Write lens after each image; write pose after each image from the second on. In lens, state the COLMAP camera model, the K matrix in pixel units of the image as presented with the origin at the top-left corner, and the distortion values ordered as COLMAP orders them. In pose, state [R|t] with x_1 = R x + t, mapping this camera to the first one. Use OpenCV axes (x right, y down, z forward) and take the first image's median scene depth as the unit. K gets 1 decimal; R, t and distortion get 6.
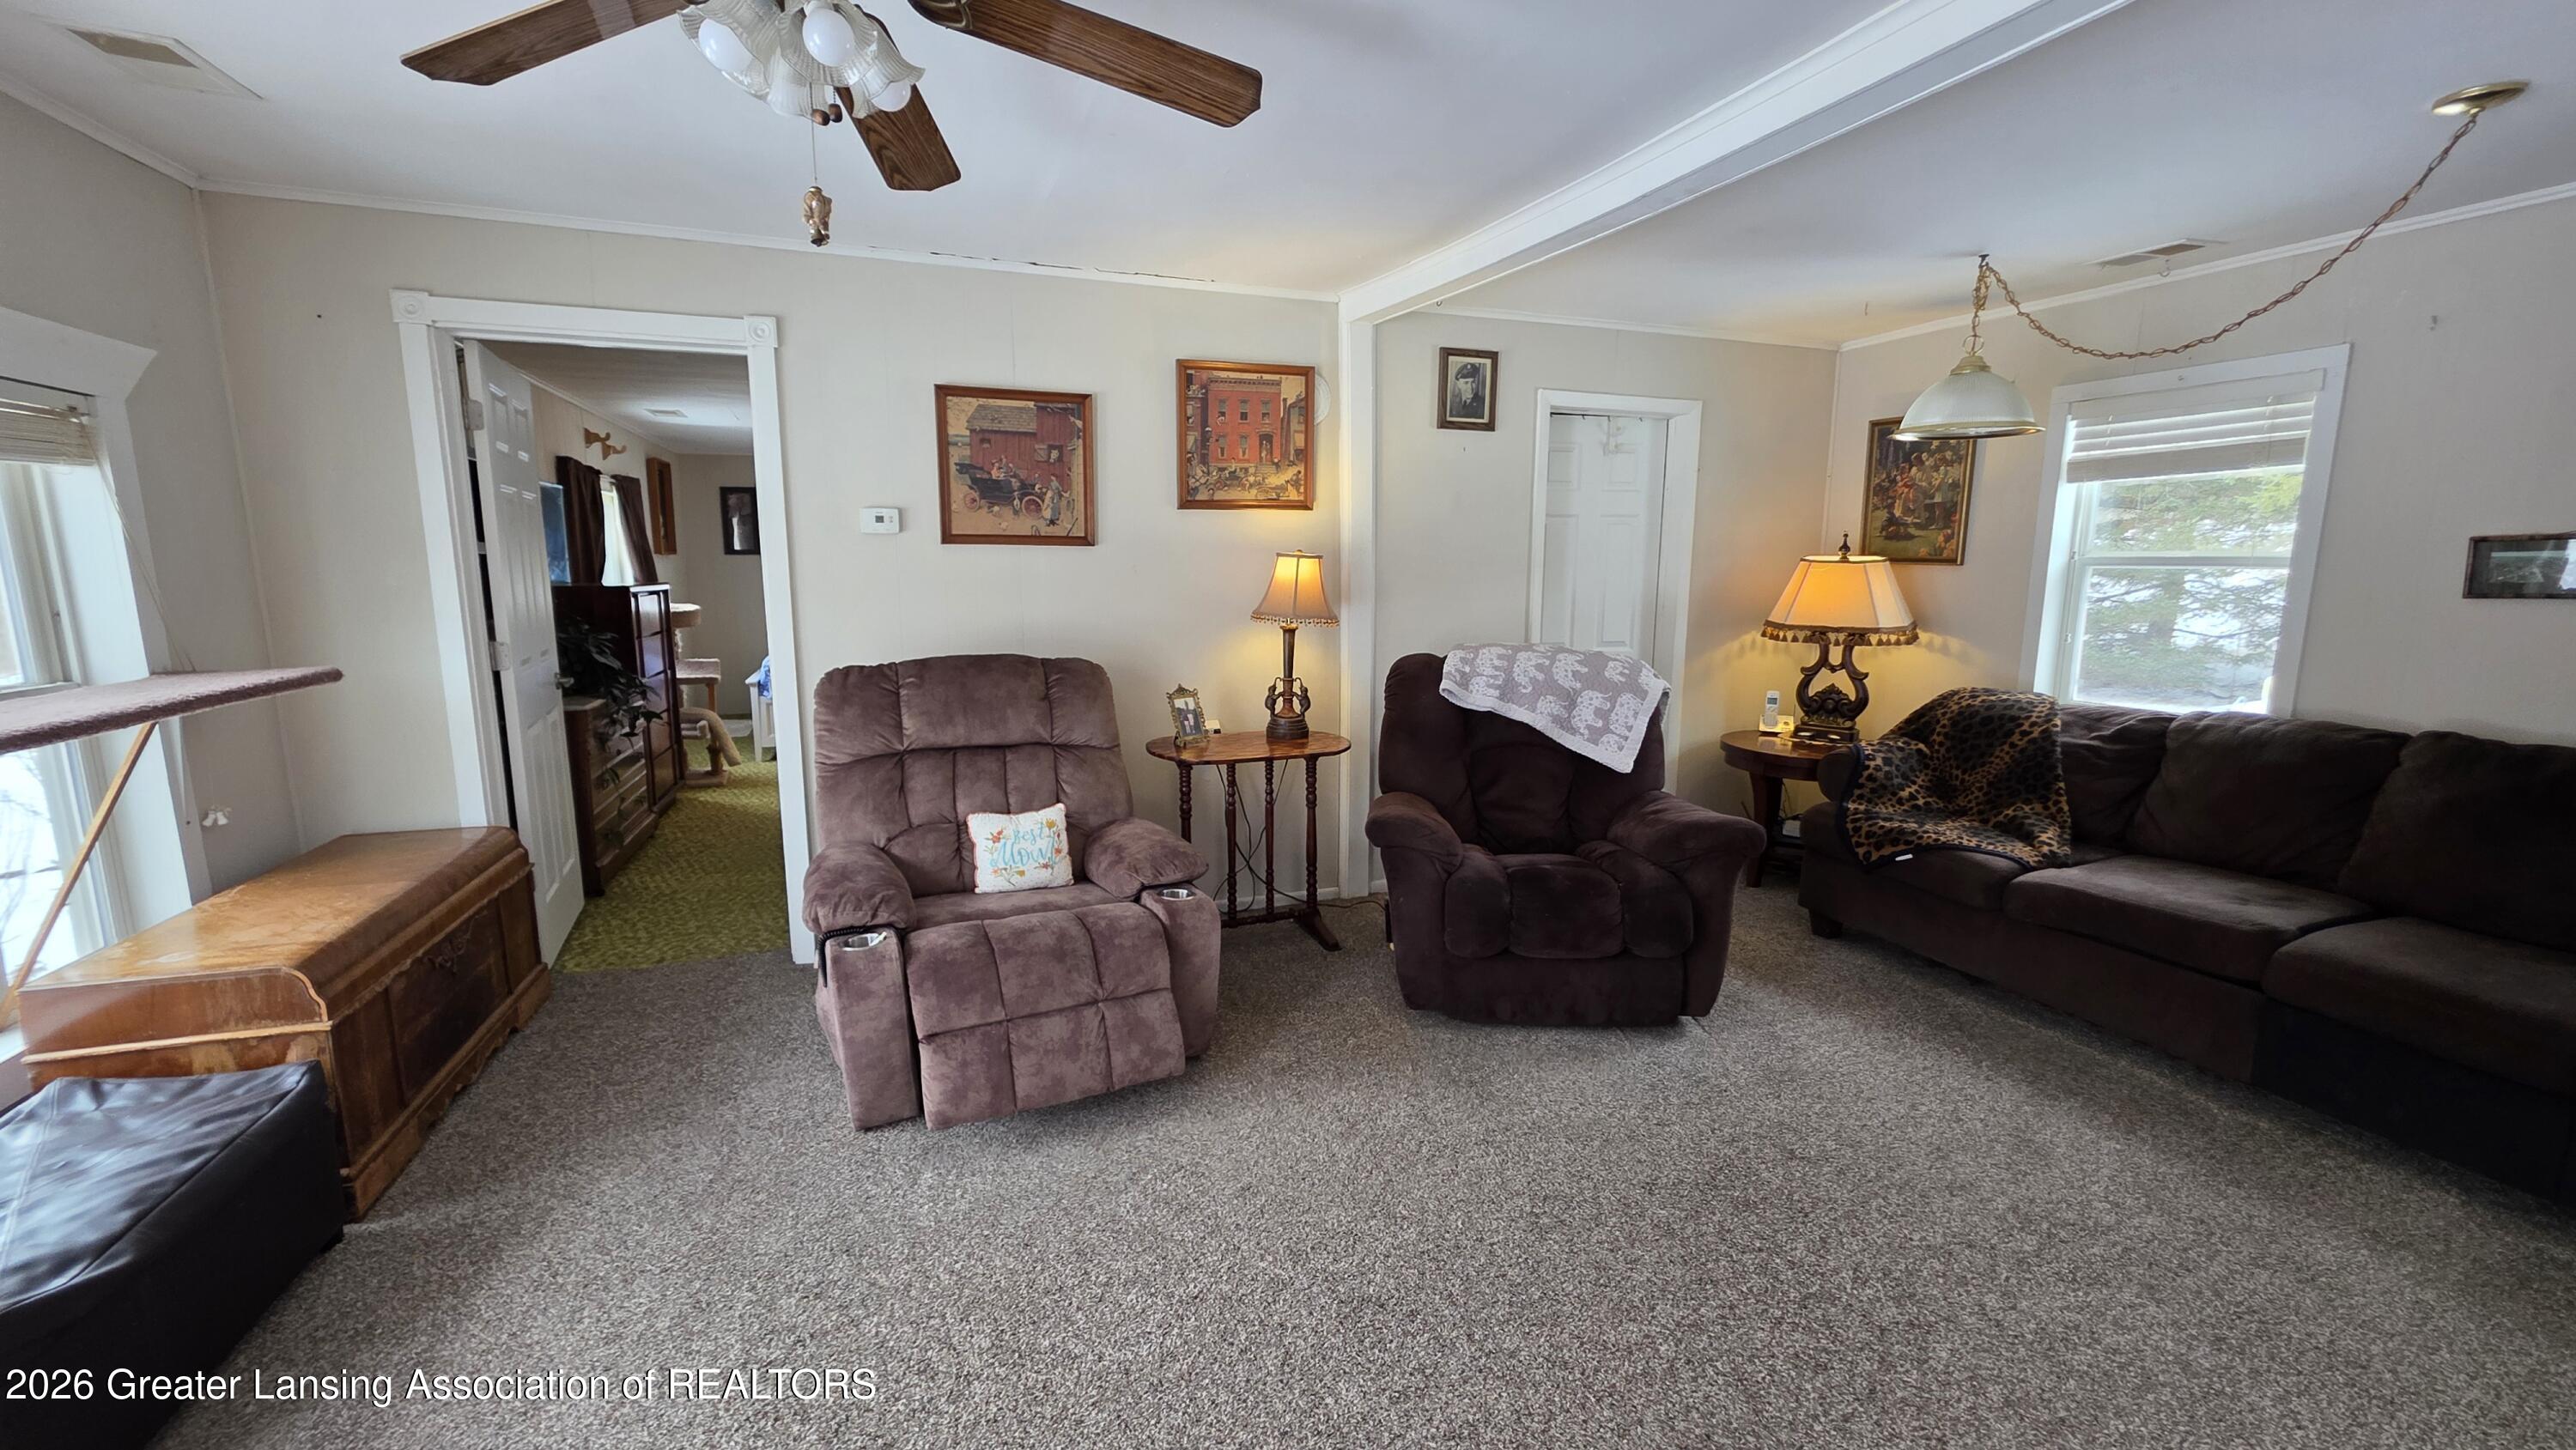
lens RADIAL K [[1032.1, 0, 1277.2], [0, 1032.1, 725.2], [0, 0, 1]] dist [0.000853, -0.000039]
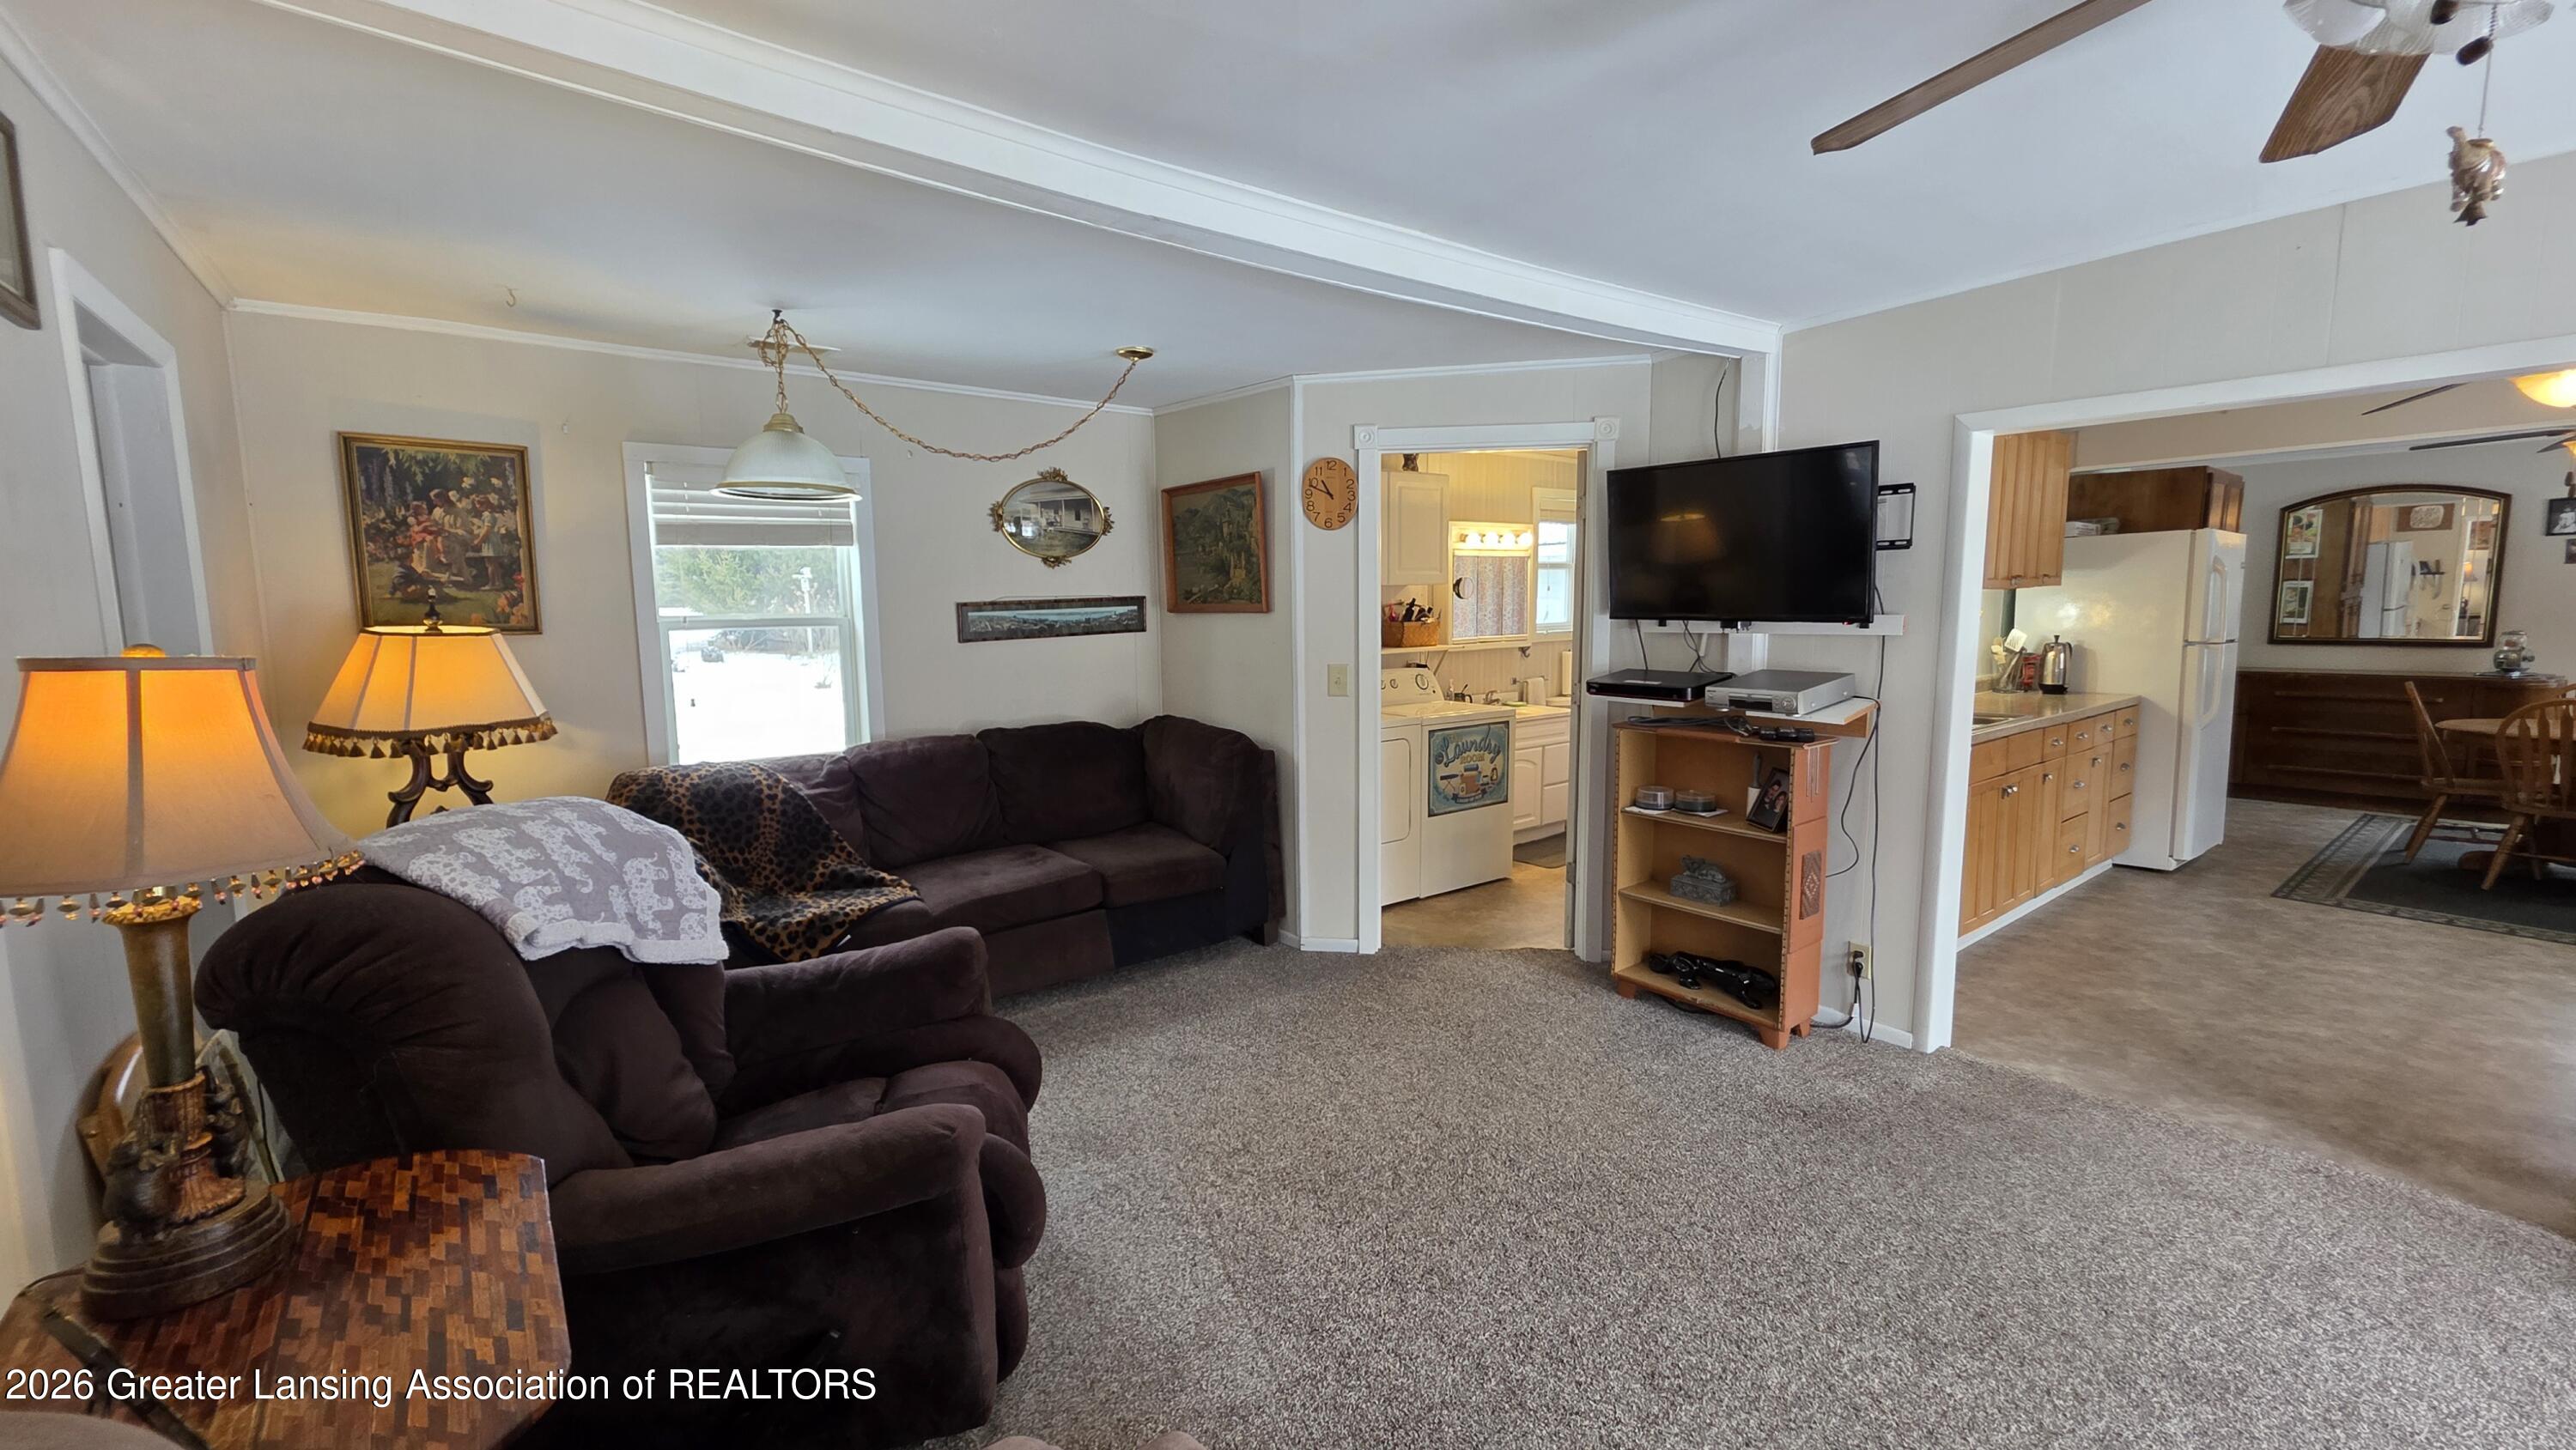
lens RADIAL K [[1032.1, 0, 1272.5], [0, 1032.1, 728.4], [0, 0, 1]] dist [0.000853, -0.000039]
pose [[-0.290696, -0.117028, 0.949632, -0.357679], [0.164151, 0.971677, 0.169993, -0.147042], [-0.942630, 0.205299, -0.263252, 0.794089]]
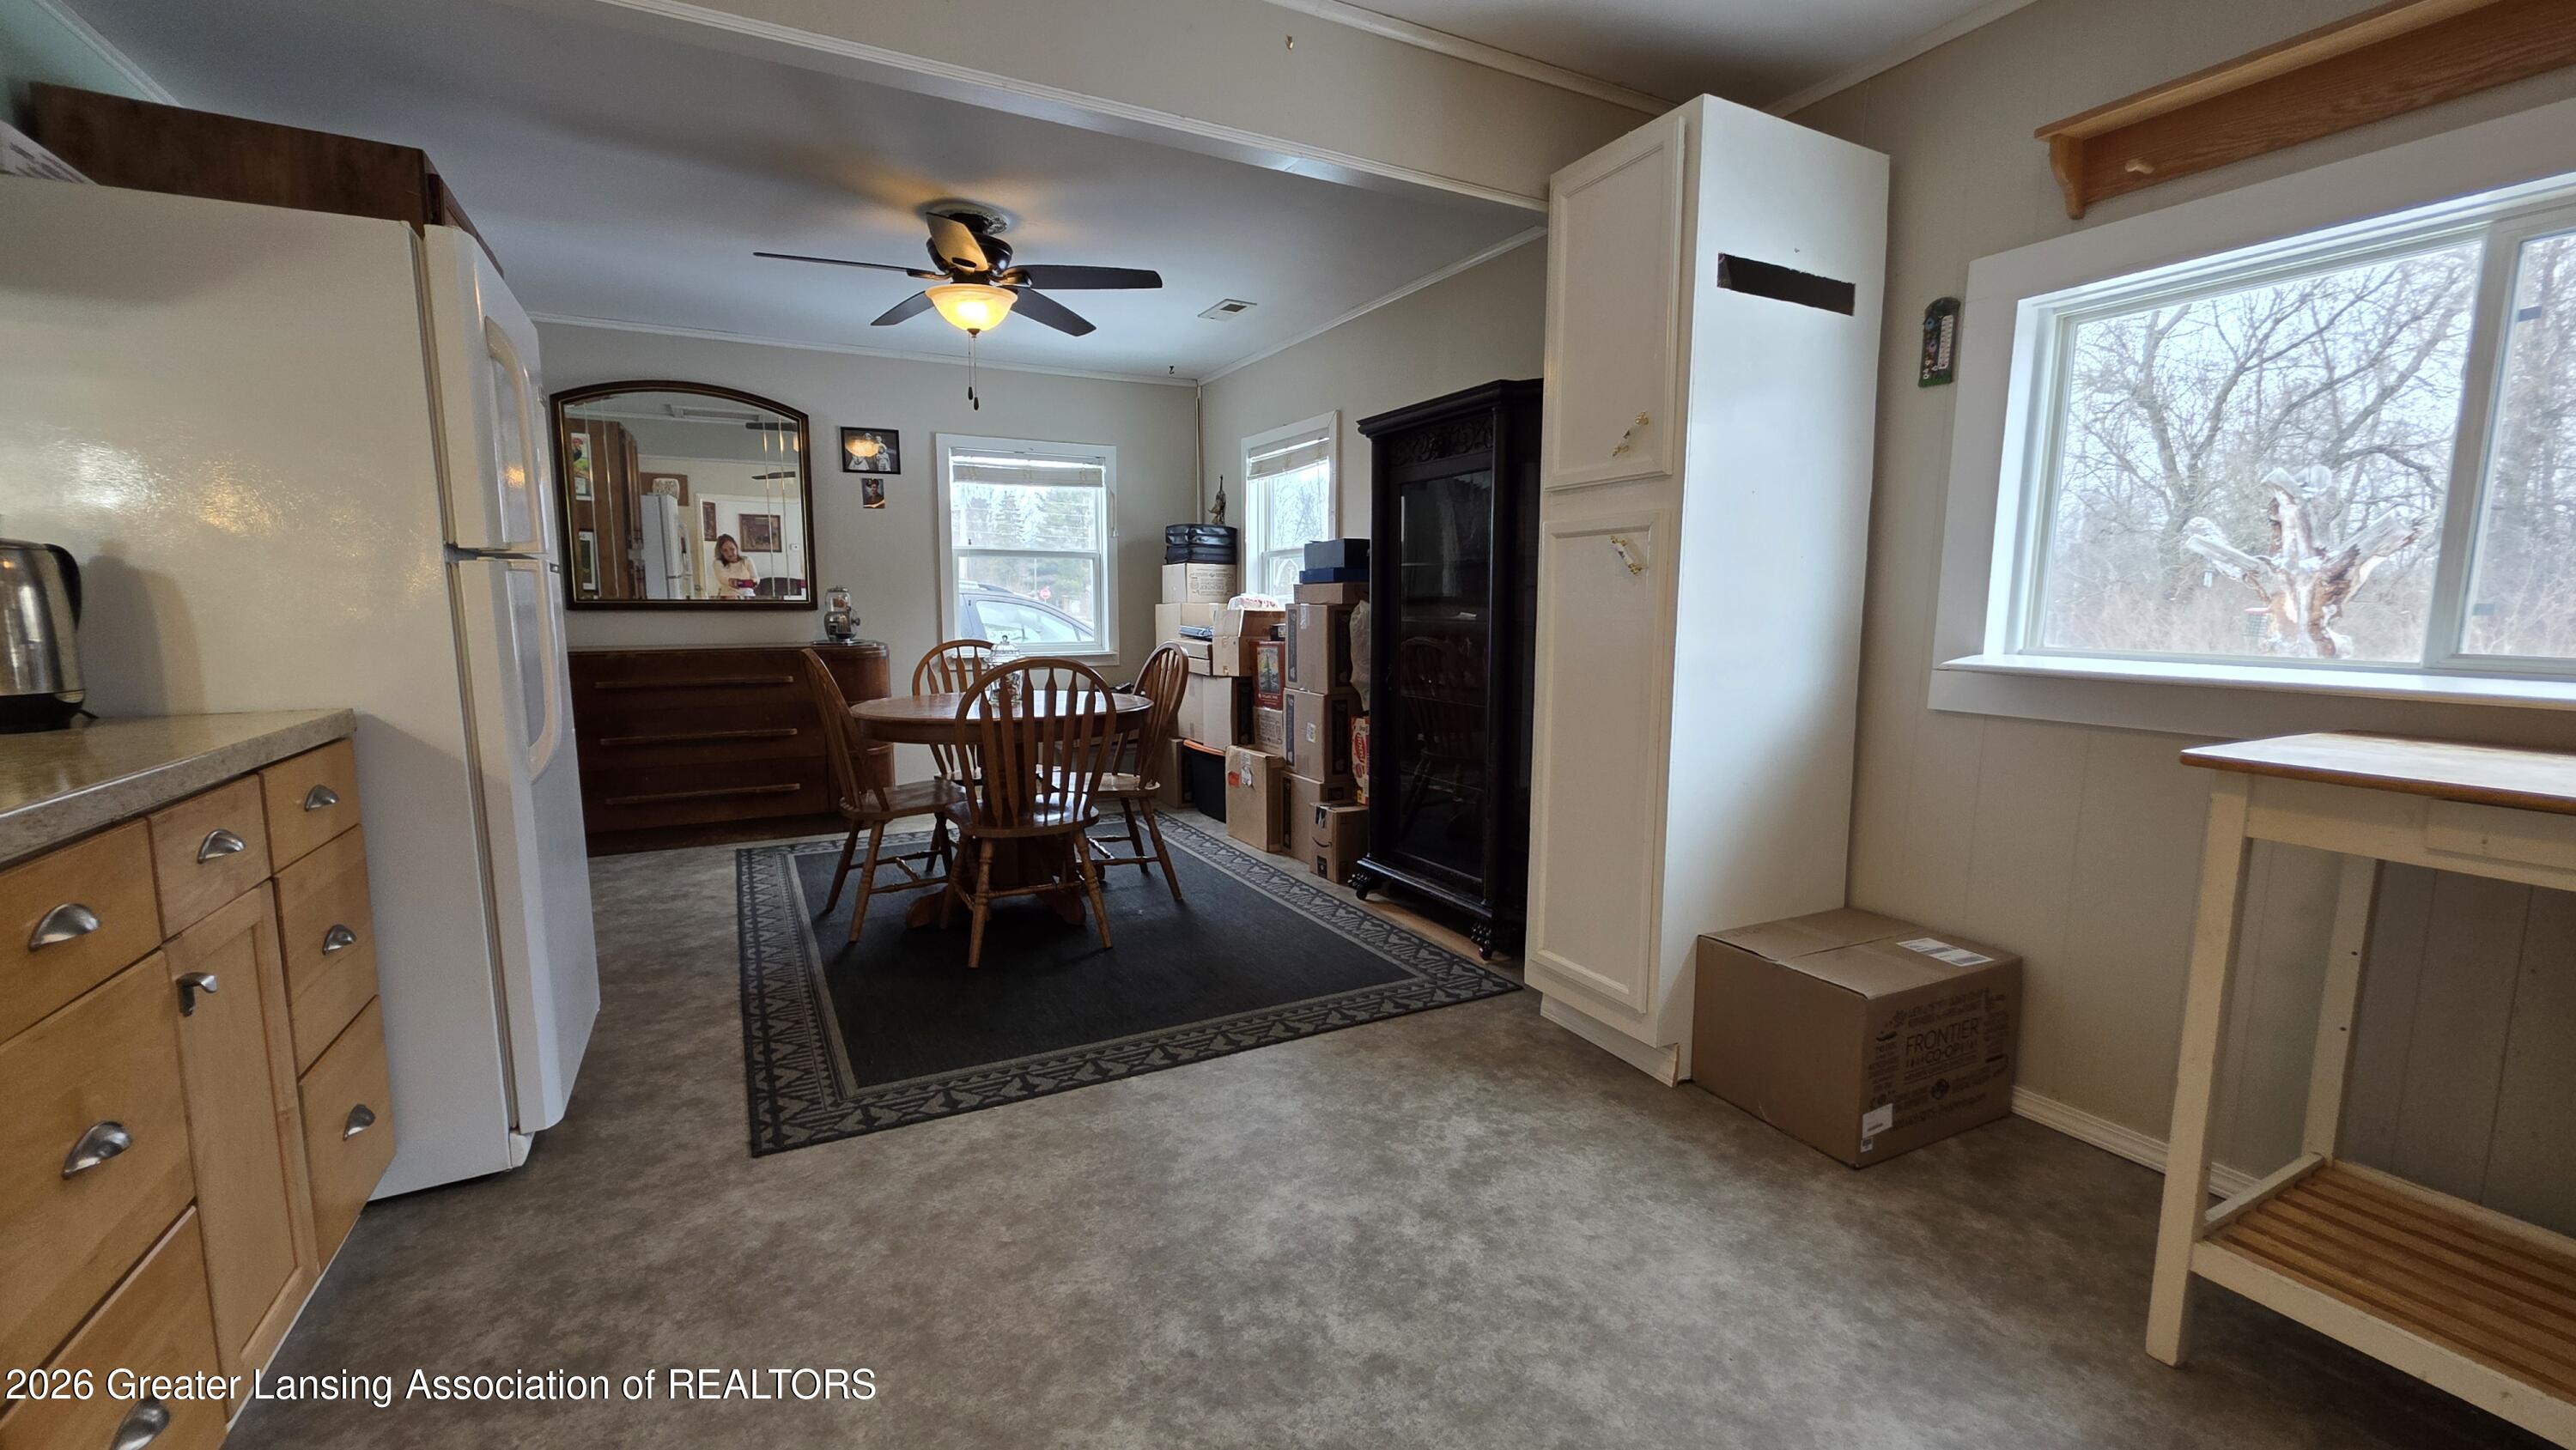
lens RADIAL K [[1032.1, 0, 1281.6], [0, 1032.1, 727.0], [0, 0, 1]] dist [0.000853, -0.000039]
pose [[-0.991500, 0.006027, -0.129969, 0.306778], [-0.029913, 0.961609, 0.272788, 0.120258], [0.126623, 0.274357, -0.953255, -0.237390]]
